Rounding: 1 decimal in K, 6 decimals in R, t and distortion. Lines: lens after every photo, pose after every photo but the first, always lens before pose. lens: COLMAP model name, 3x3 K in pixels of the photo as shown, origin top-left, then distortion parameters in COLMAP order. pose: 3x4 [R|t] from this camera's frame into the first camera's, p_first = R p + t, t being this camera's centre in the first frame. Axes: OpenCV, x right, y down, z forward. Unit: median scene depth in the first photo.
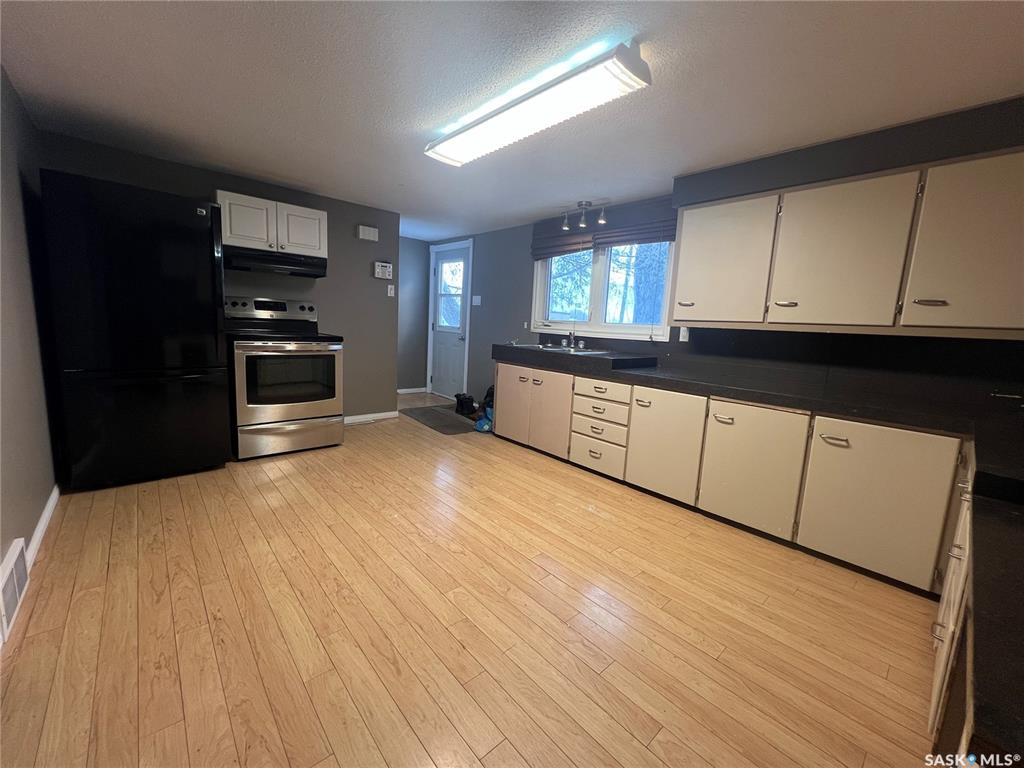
lens RADIAL K [[409.1, 0, 512.2], [0, 409.1, 381.6], [0, 0, 1]] dist [-0.001003, -0.000013]
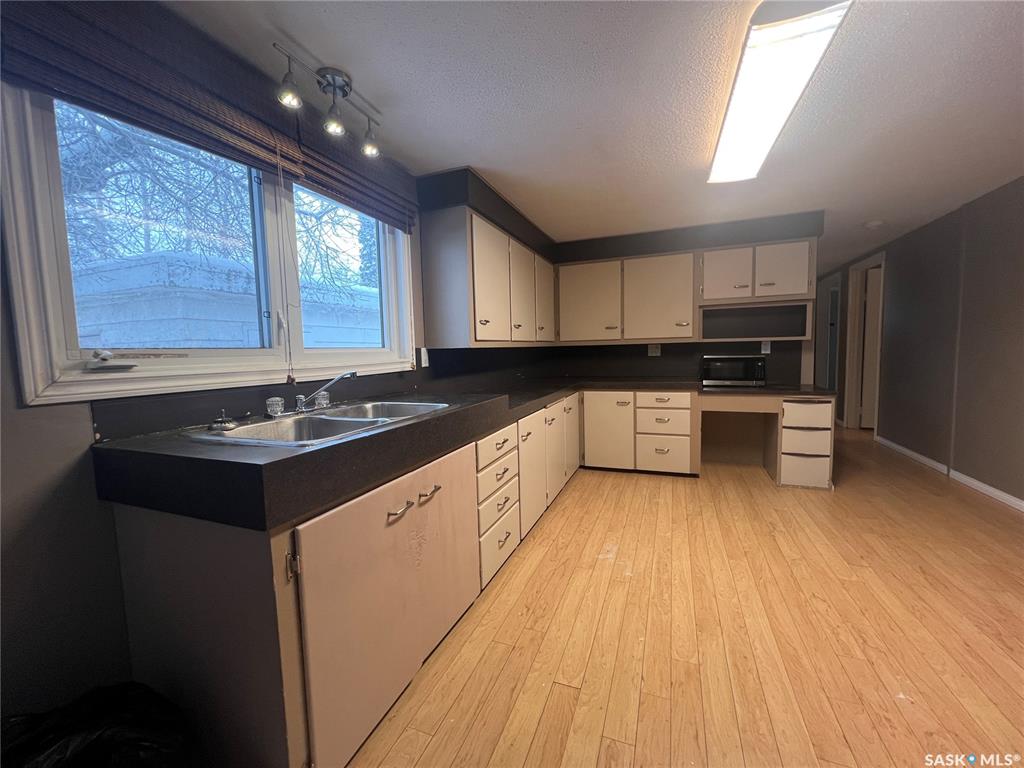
lens RADIAL K [[409.1, 0, 511.8], [0, 409.1, 382.6], [0, 0, 1]] dist [-0.001003, -0.000013]
pose [[-0.448402, -0.110031, 0.887033, -0.417096], [0.130832, 0.973626, 0.186909, -0.222740], [-0.884205, 0.199863, -0.422181, 1.367993]]
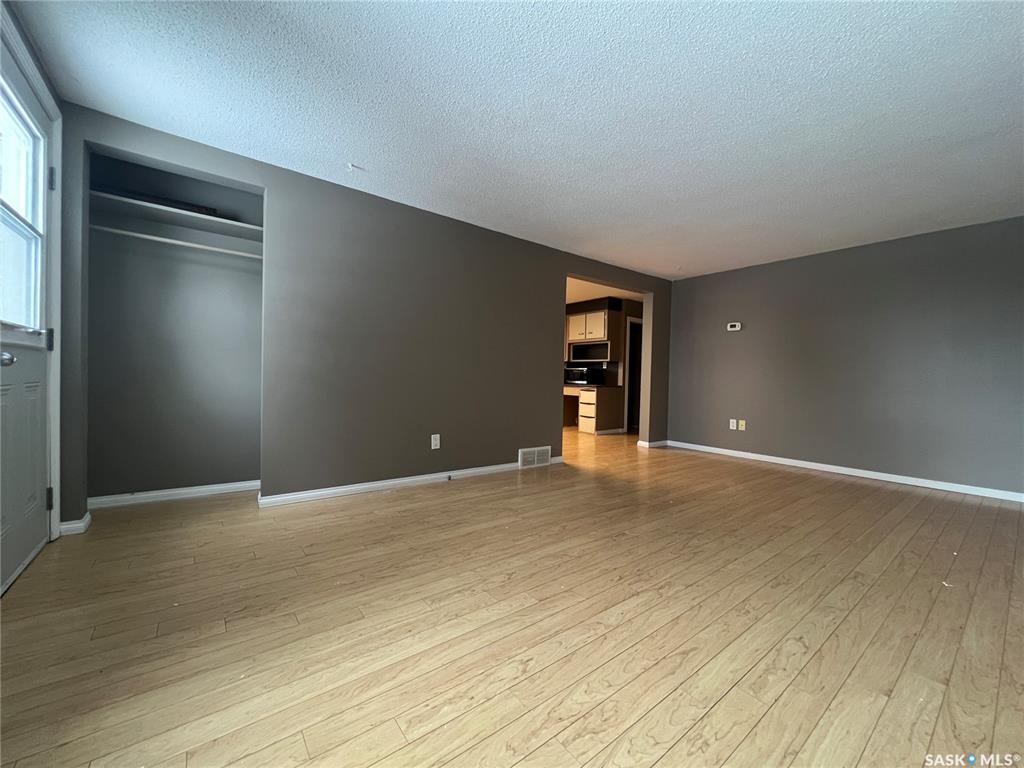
lens RADIAL K [[409.1, 0, 515.0], [0, 409.1, 385.4], [0, 0, 1]] dist [-0.001003, -0.000013]
pose [[0.064116, -0.072758, 0.995287, -2.106022], [0.128843, 0.989595, 0.064042, -0.082217], [-0.989590, 0.124130, 0.072823, 0.416412]]
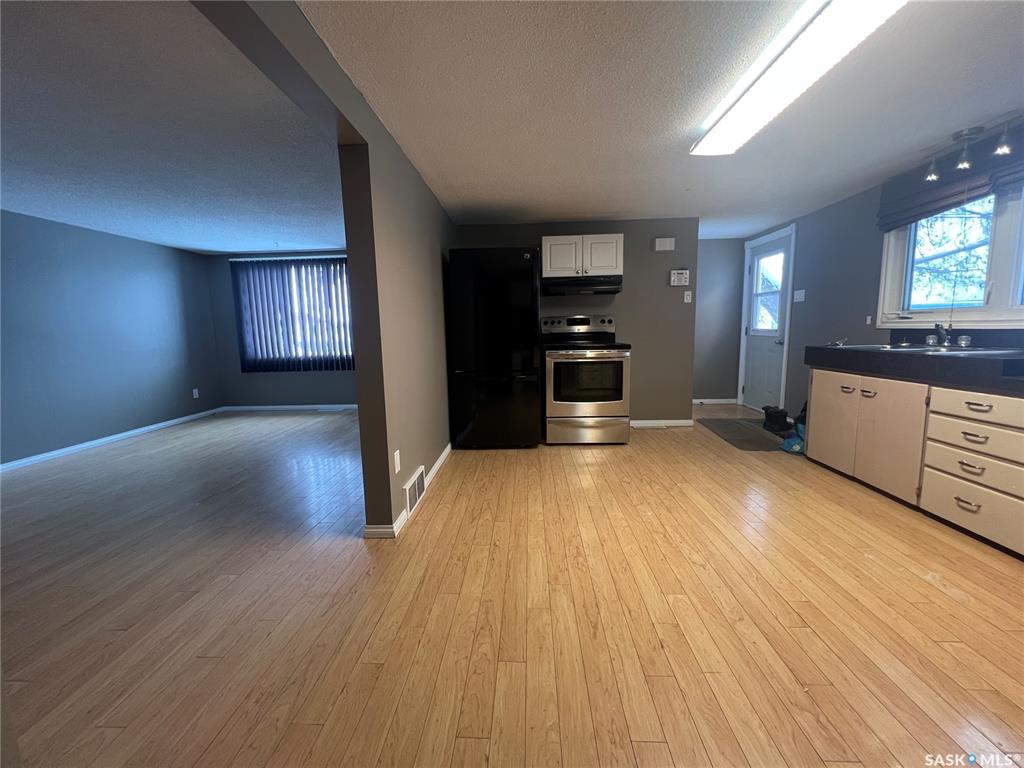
lens RADIAL K [[409.1, 0, 512.3], [0, 409.1, 381.6], [0, 0, 1]] dist [-0.001003, -0.000013]
pose [[0.712089, 0.020110, -0.701801, 0.155611], [-0.042228, 0.999007, -0.014220, 0.021833], [0.700818, 0.039762, 0.712231, 0.011390]]
